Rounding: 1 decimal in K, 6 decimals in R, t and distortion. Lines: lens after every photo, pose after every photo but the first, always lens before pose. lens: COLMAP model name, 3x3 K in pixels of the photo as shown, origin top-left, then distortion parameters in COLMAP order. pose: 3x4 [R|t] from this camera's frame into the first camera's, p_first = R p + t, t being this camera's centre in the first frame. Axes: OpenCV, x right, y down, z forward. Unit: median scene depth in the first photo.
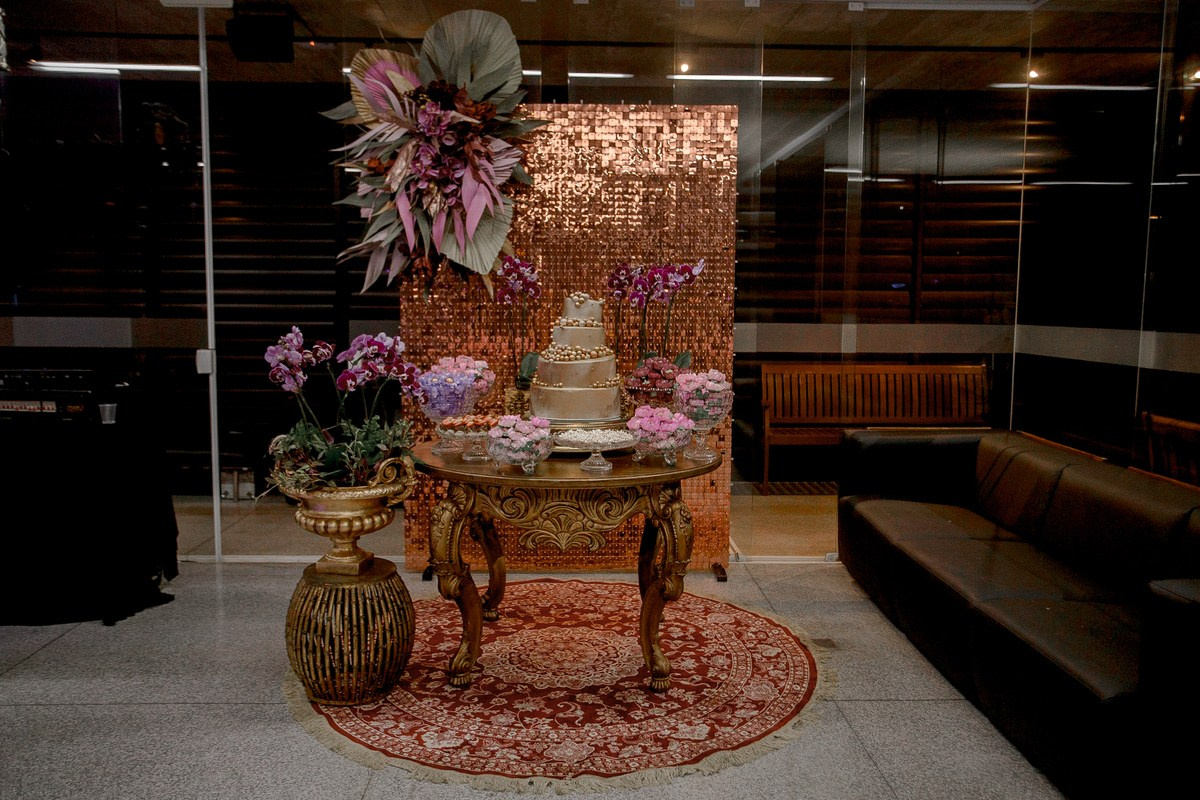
lens RADIAL K [[938.5, 0, 600.0], [0, 938.5, 400.0], [0, 0, 1]] dist [-0.017491, 0.003500]
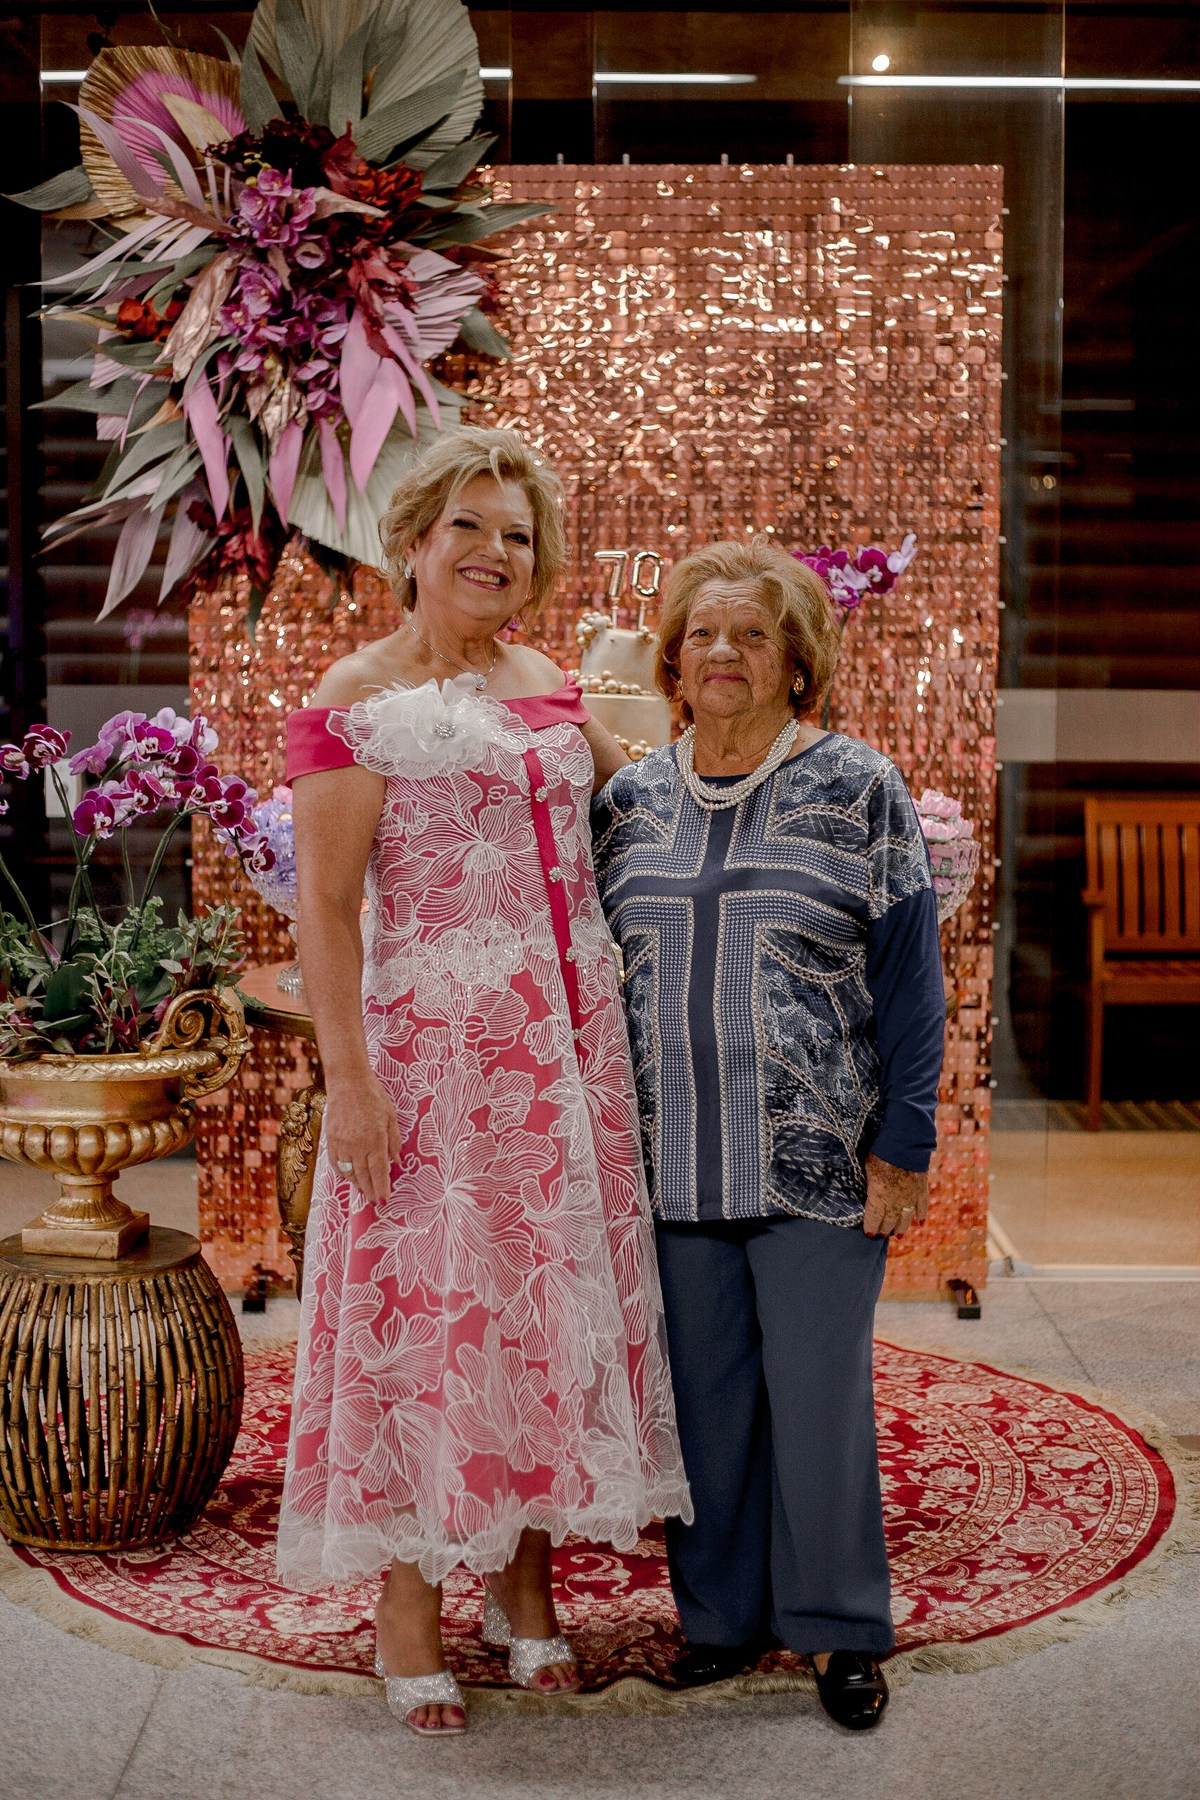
lens RADIAL K [[2632.4, 0, 600.0], [0, 2632.4, 900.0], [0, 0, 1]] dist [-0.089832, -0.083156]
pose [[0.999548, -0.000702, -0.030059, 0.004491], [0.000428, 0.999958, -0.009103, 0.026246], [0.030064, 0.009086, 0.999507, -0.192812]]
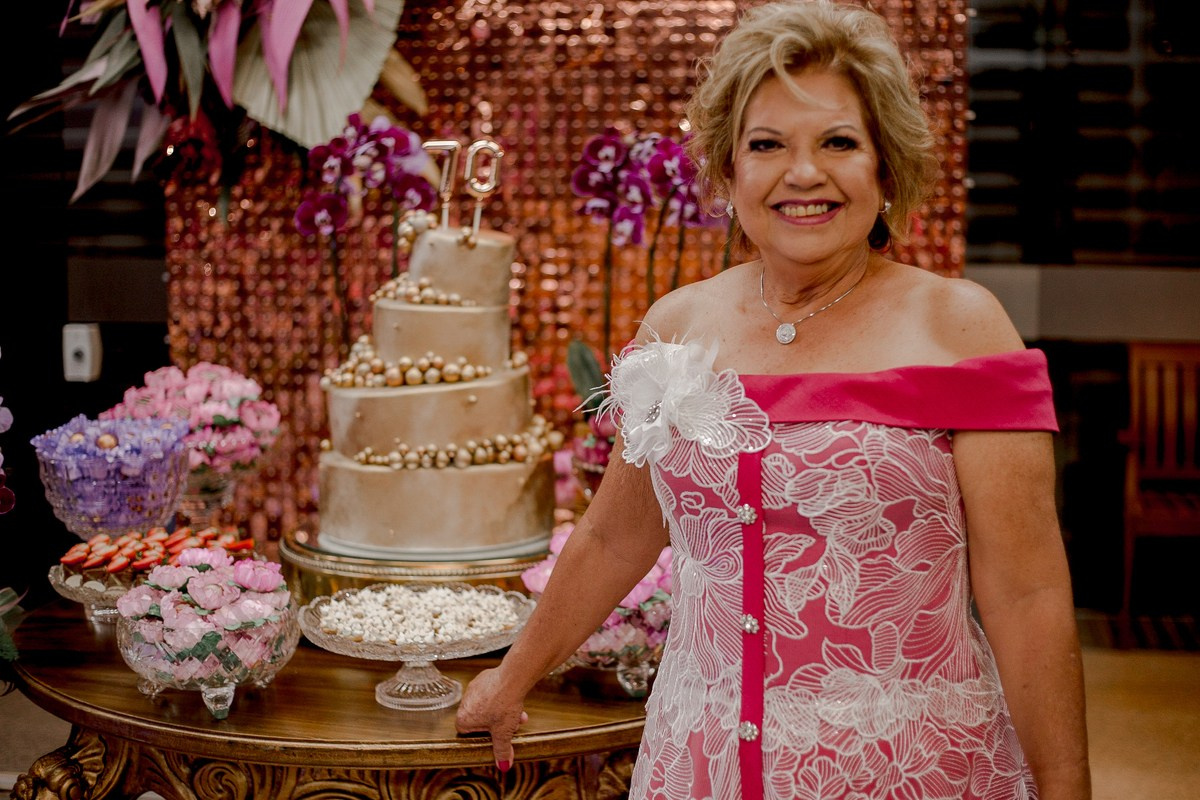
lens RADIAL K [[1831.7, 0, 614.2], [0, 1831.7, 398.1], [0, 0, 1]] dist [-0.107415, 0.003163]
pose [[0.983555, 0.018064, -0.179701, 0.173004], [-0.013866, 0.999601, 0.024593, -0.056639], [0.180074, -0.021697, 0.983414, 0.273174]]
